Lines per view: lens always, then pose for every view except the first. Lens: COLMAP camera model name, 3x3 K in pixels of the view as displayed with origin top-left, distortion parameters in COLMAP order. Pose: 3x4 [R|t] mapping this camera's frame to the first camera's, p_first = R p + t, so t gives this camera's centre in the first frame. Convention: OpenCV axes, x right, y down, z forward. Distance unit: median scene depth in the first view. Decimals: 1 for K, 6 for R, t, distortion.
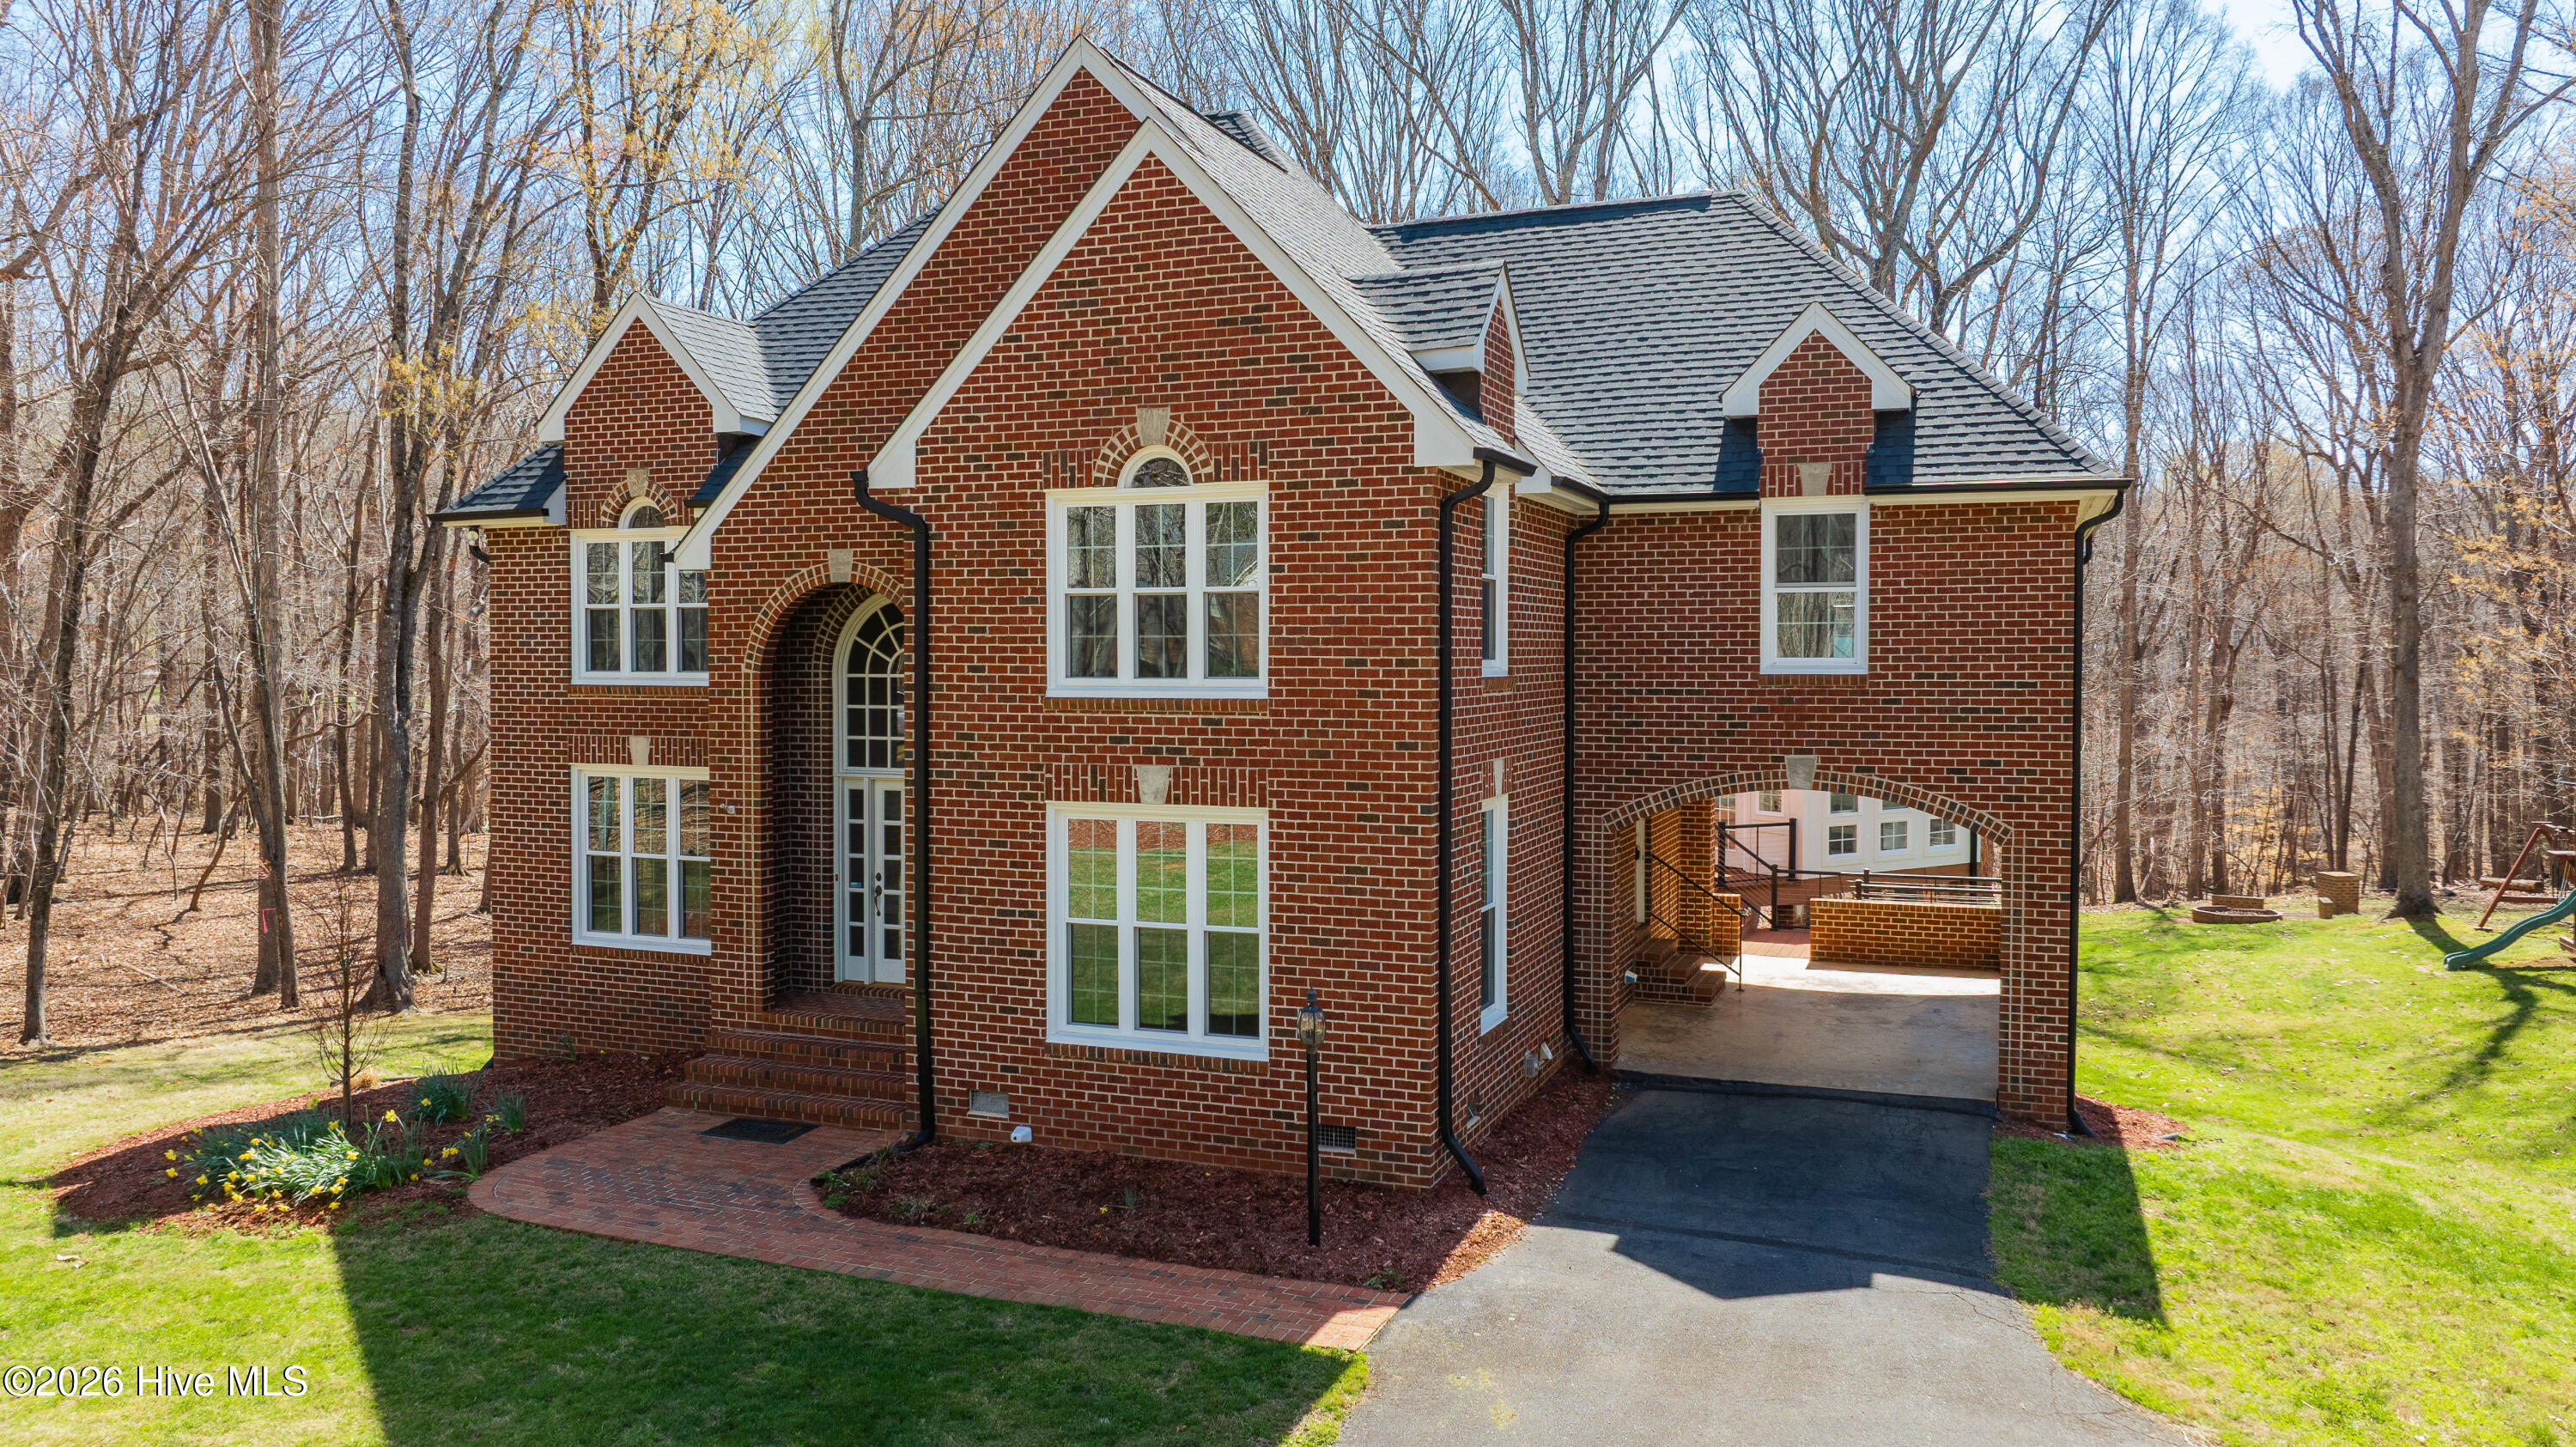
lens RADIAL K [[1711.1, 0, 1352.6], [0, 1711.1, 752.8], [0, 0, 1]] dist [-0.023930, 0.014798]
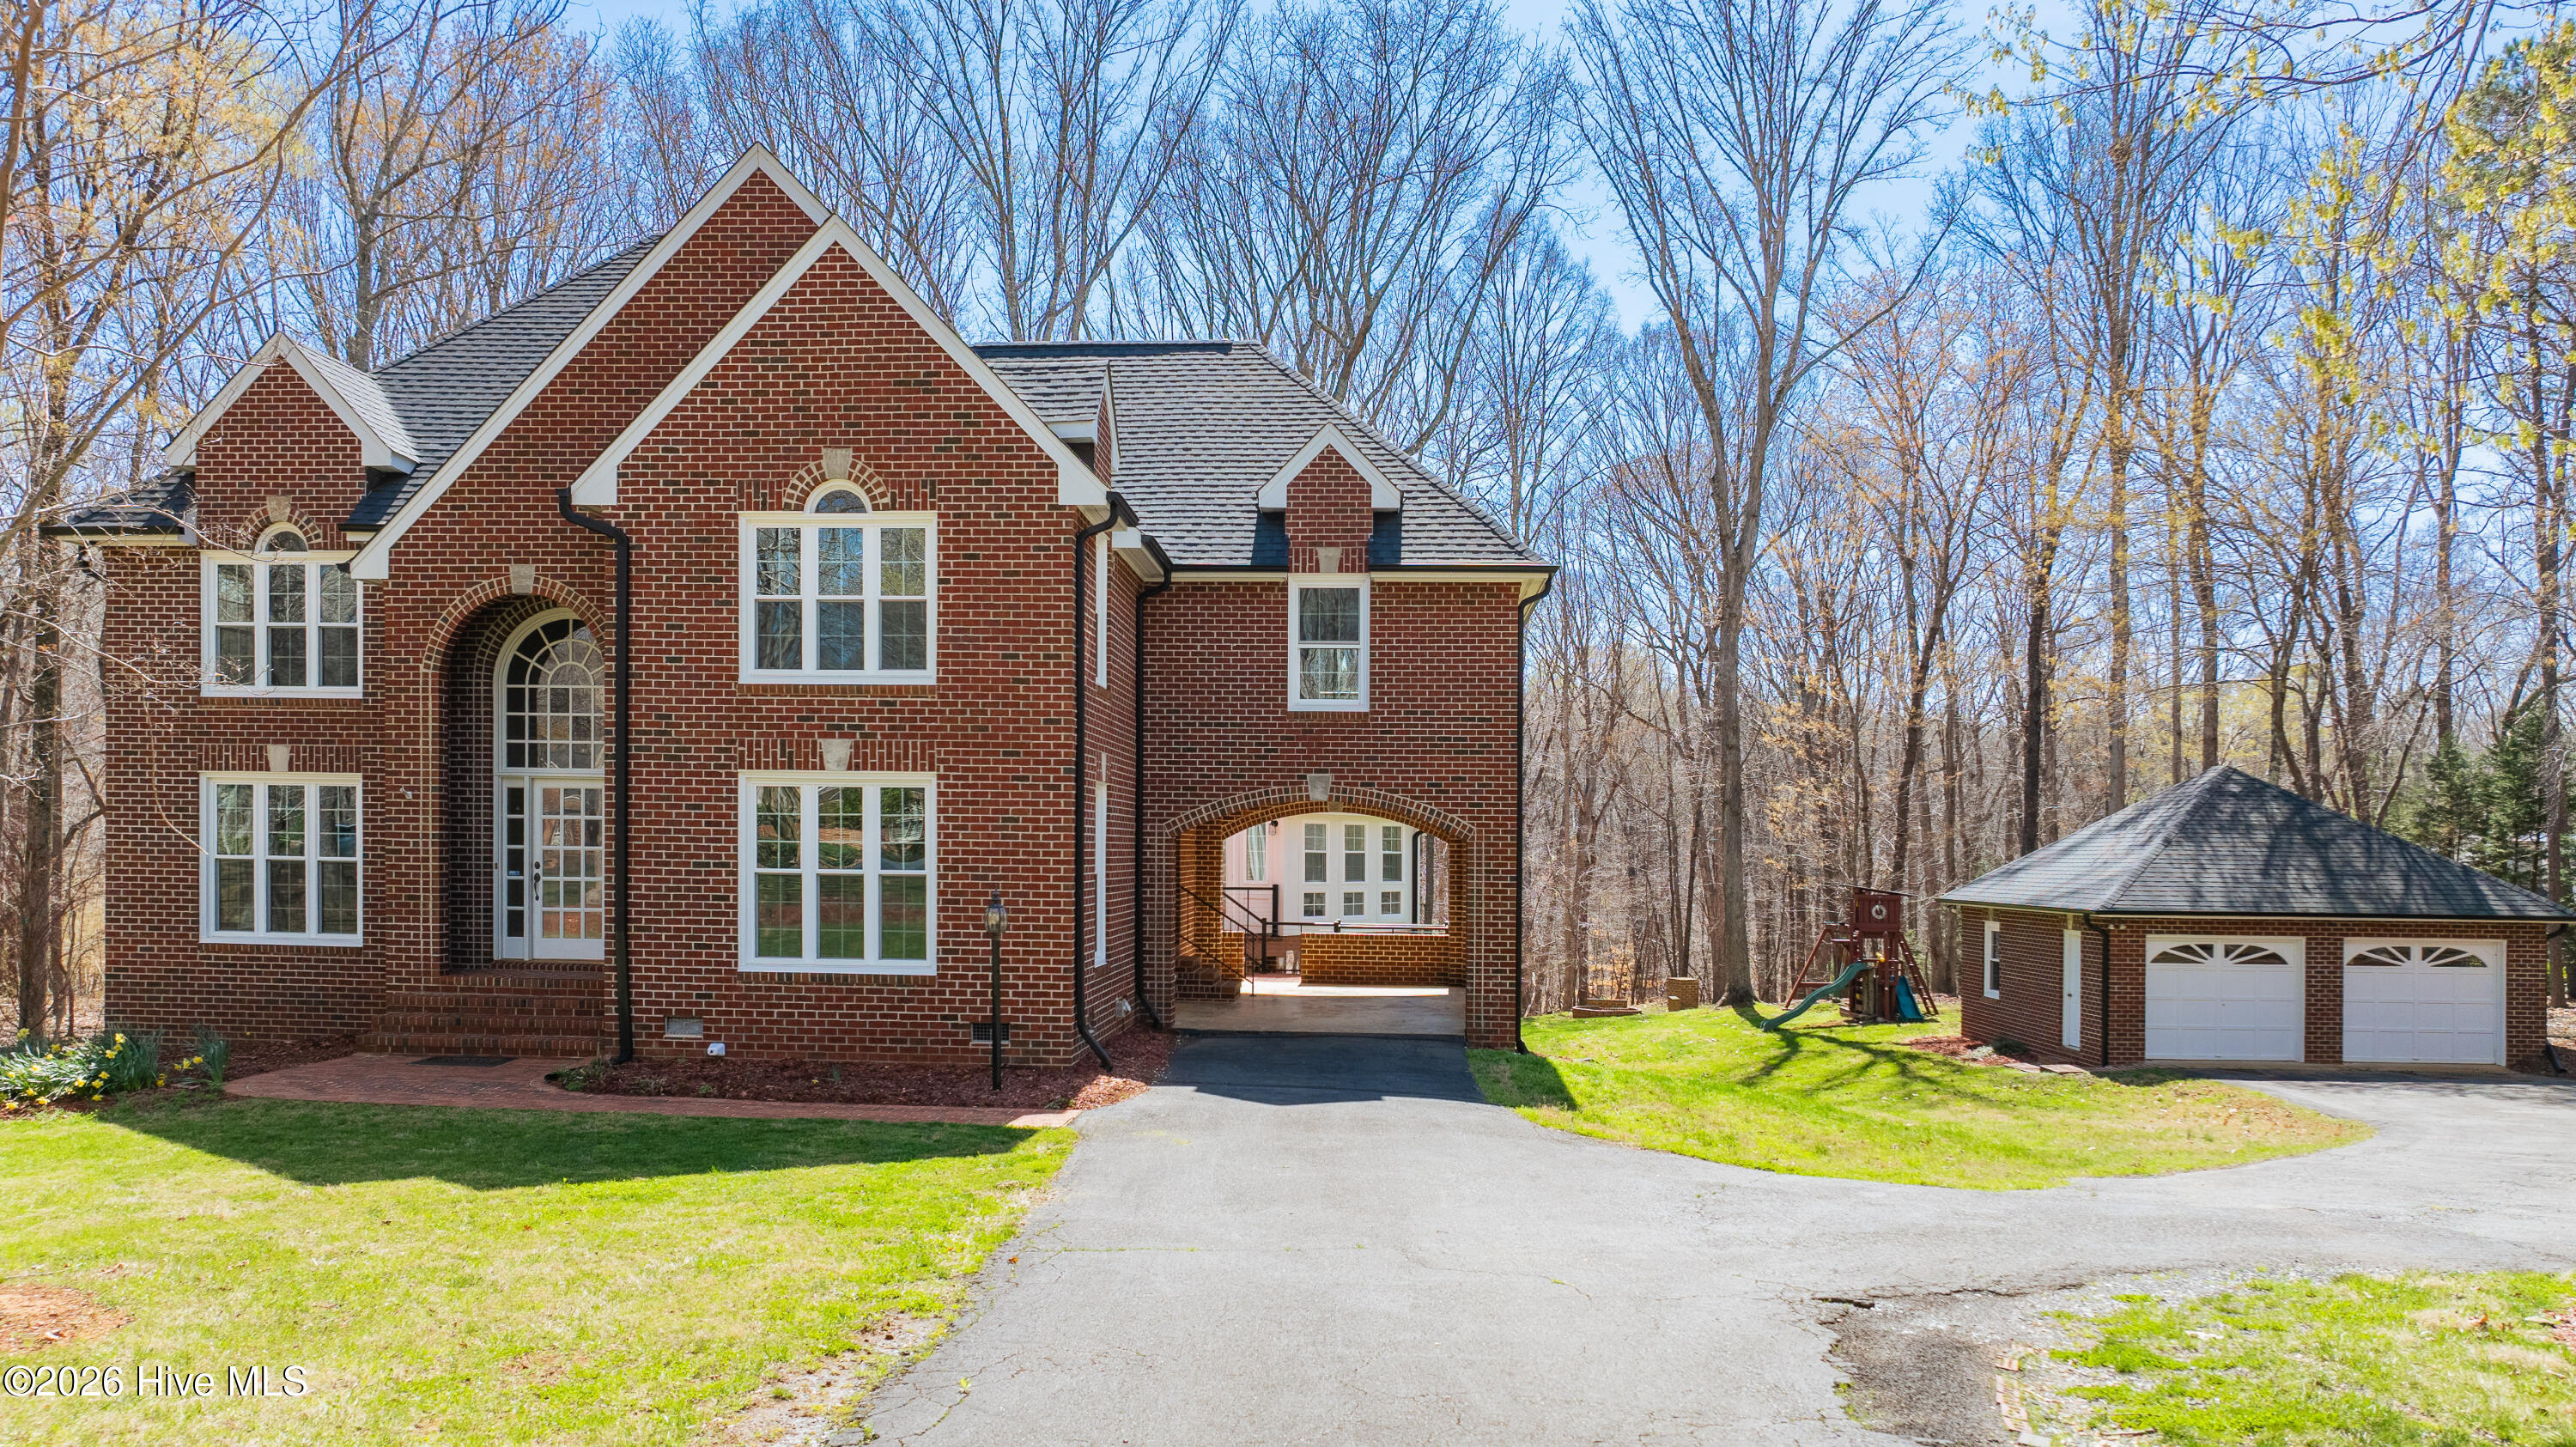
lens RADIAL K [[1711.1, 0, 1262.5], [0, 1711.1, 918.2], [0, 0, 1]] dist [-0.023930, 0.014798]
pose [[0.958159, 0.001282, 0.286233, -0.141763], [0.004039, 0.999830, -0.018000, 0.129469], [-0.286208, 0.018403, 0.957991, -0.209002]]
